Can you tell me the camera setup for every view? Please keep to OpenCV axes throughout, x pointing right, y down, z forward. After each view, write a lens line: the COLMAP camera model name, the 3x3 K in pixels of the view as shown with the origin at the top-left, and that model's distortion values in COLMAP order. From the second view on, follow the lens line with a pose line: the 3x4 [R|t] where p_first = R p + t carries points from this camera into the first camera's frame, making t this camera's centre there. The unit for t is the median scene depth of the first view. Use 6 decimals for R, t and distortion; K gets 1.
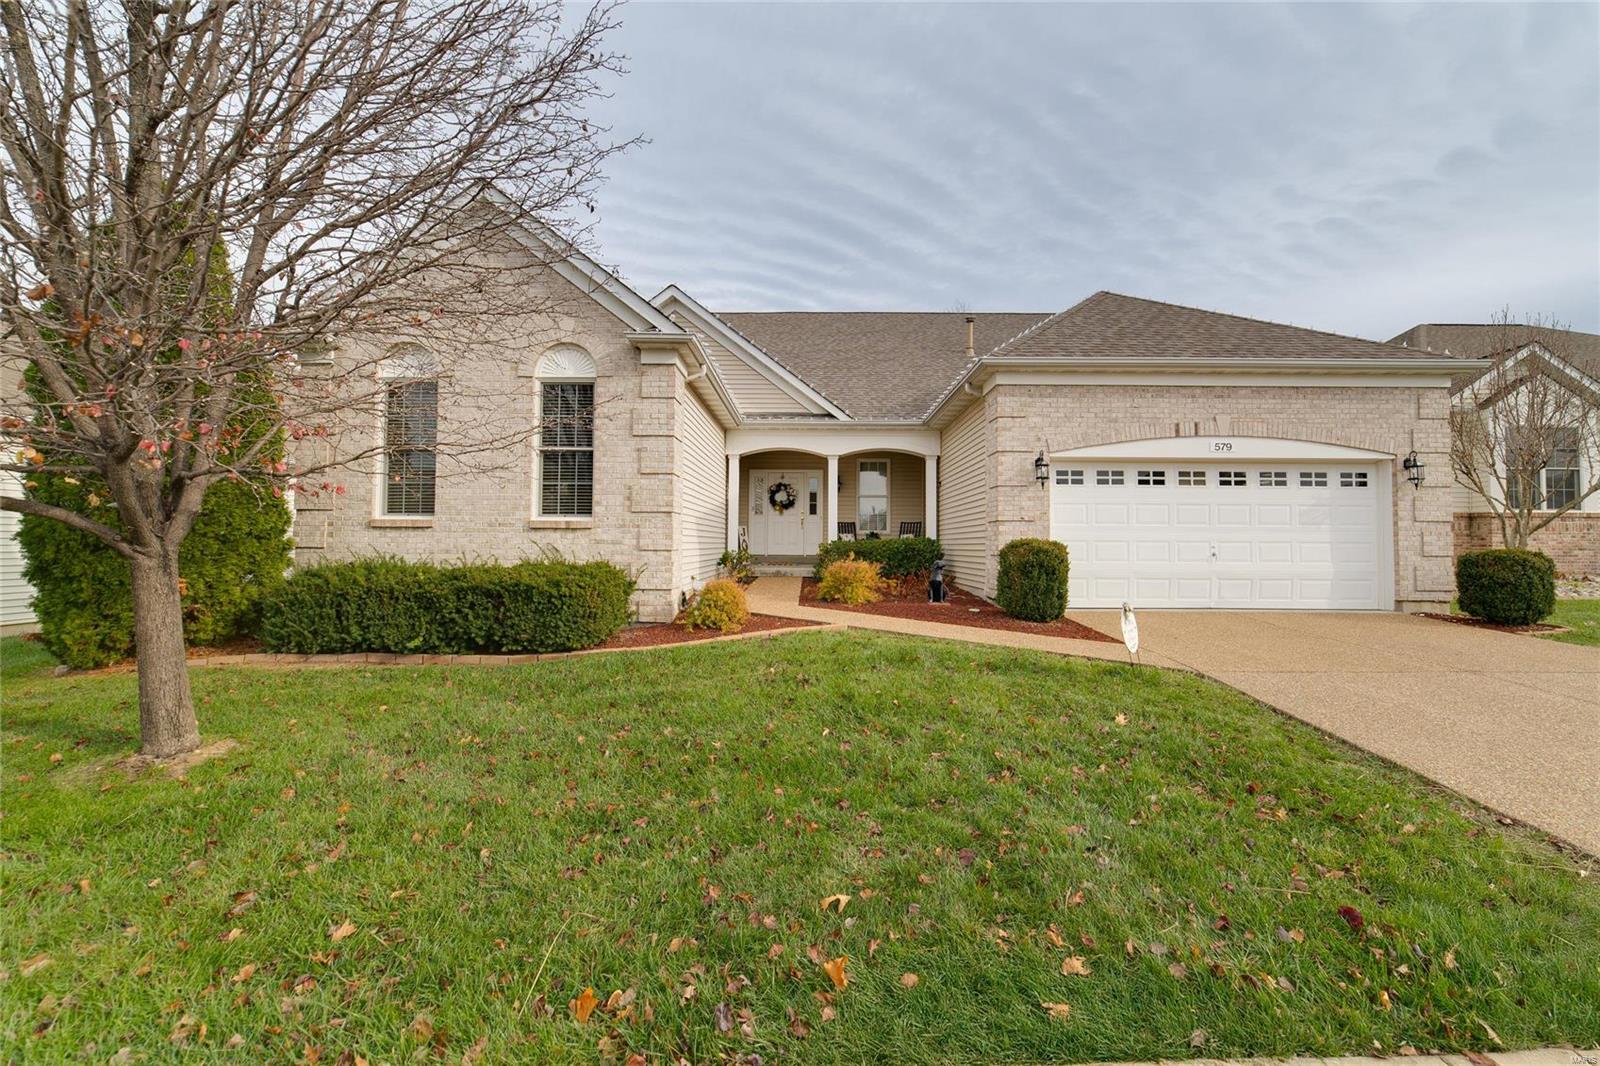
lens RADIAL K [[629.2, 0, 799.1], [0, 629.2, 520.0], [0, 0, 1]] dist [-0.002456, 0.000257]
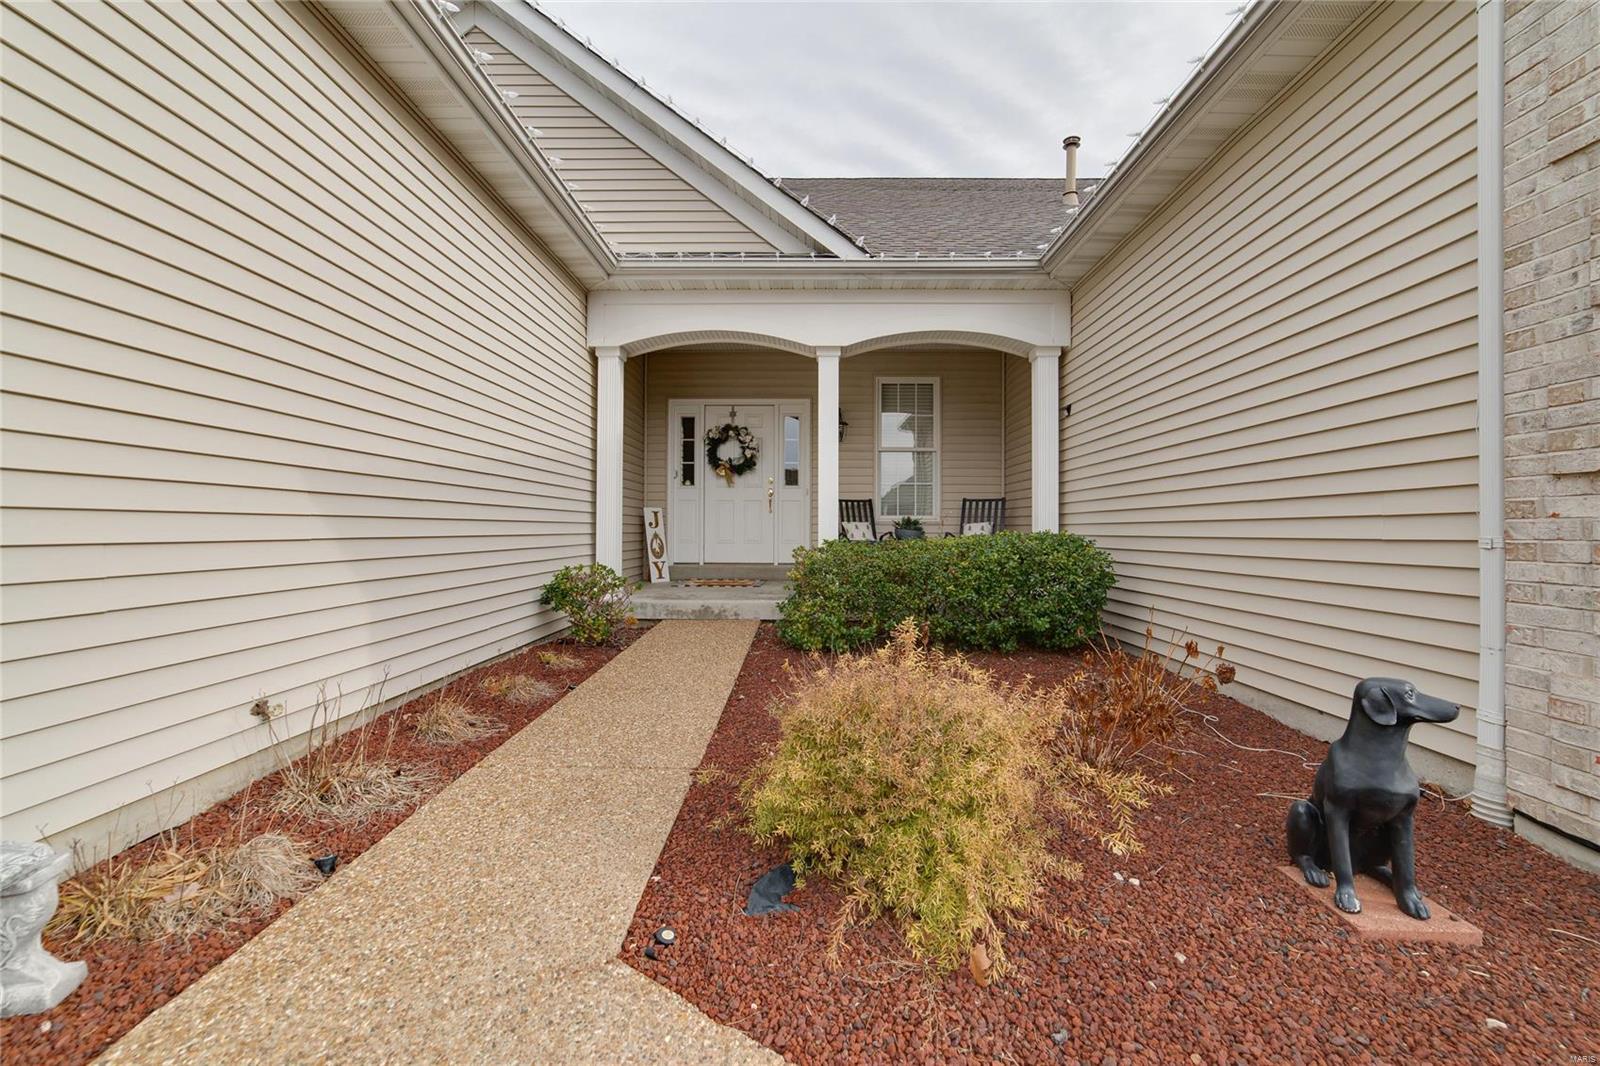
lens RADIAL K [[629.2, 0, 799.1], [0, 629.2, 520.0], [0, 0, 1]] dist [-0.002456, 0.000257]
pose [[0.999988, -0.004850, -0.000647, 0.049474], [0.004863, 0.999722, 0.023059, 0.013769], [0.000535, -0.023062, 0.999734, 0.824757]]
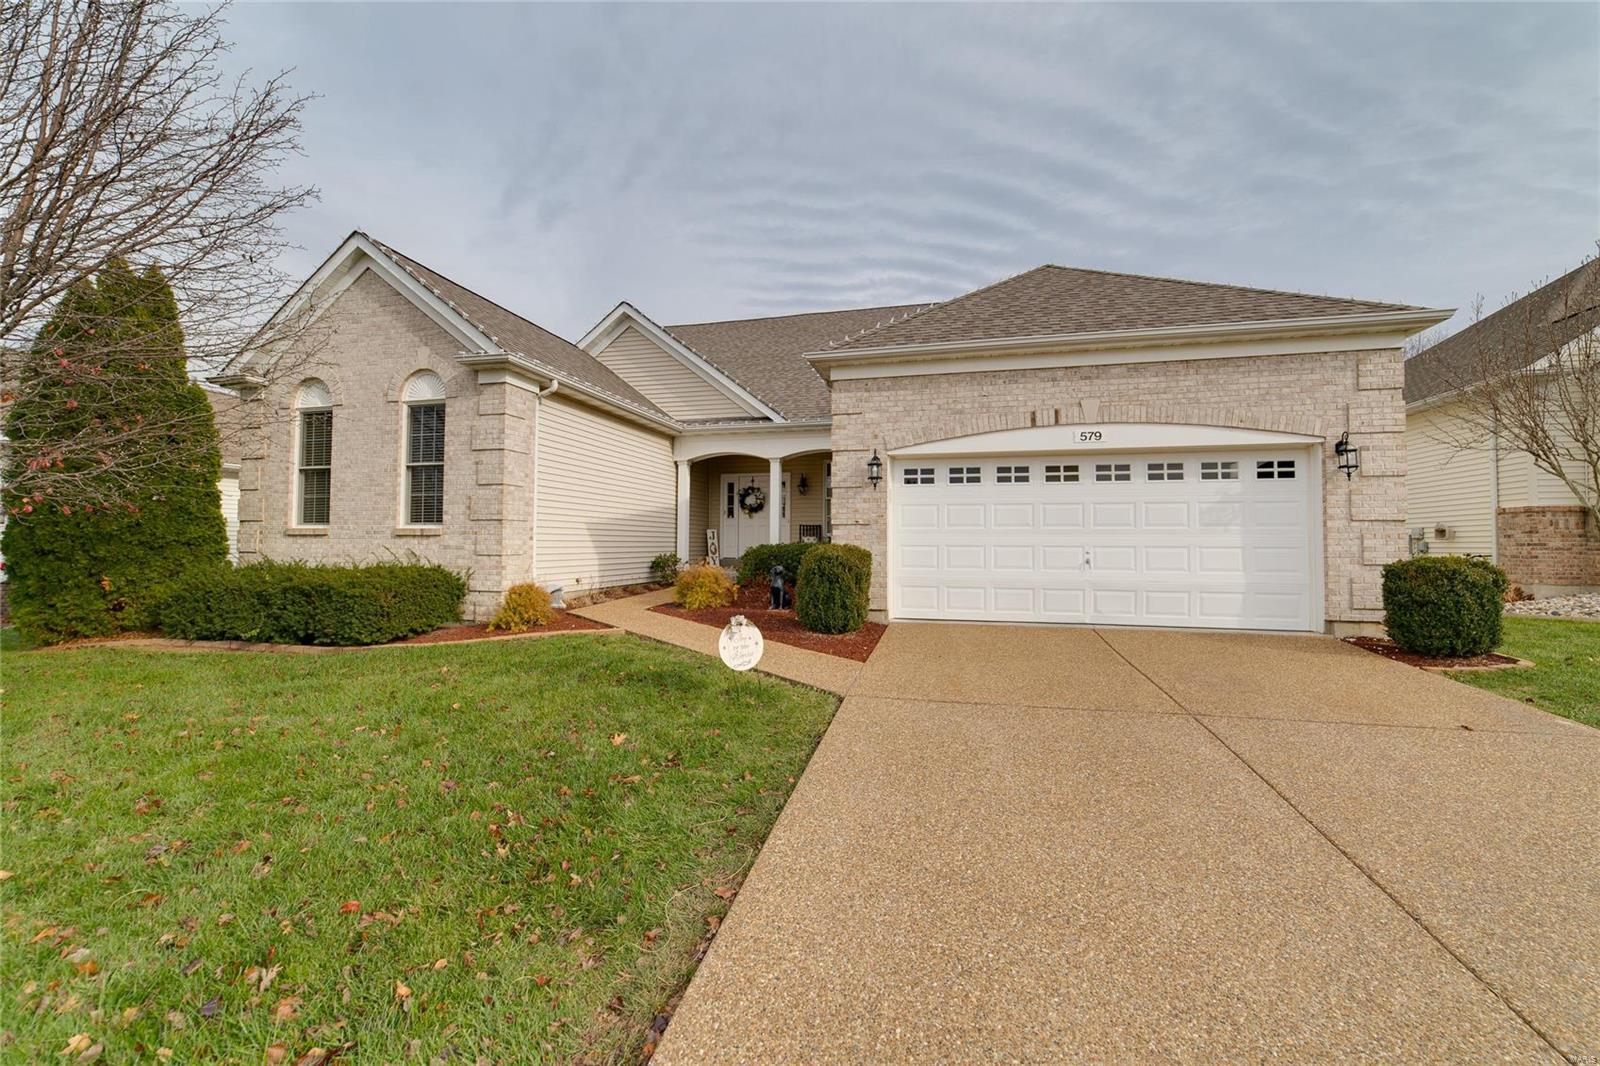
lens RADIAL K [[629.2, 0, 799.1], [0, 629.2, 520.0], [0, 0, 1]] dist [-0.002456, 0.000257]
pose [[0.971219, -0.010658, -0.237948, 0.491350], [0.010344, 0.999943, -0.002567, -0.003576], [0.237962, 0.000031, 0.971274, 0.069007]]
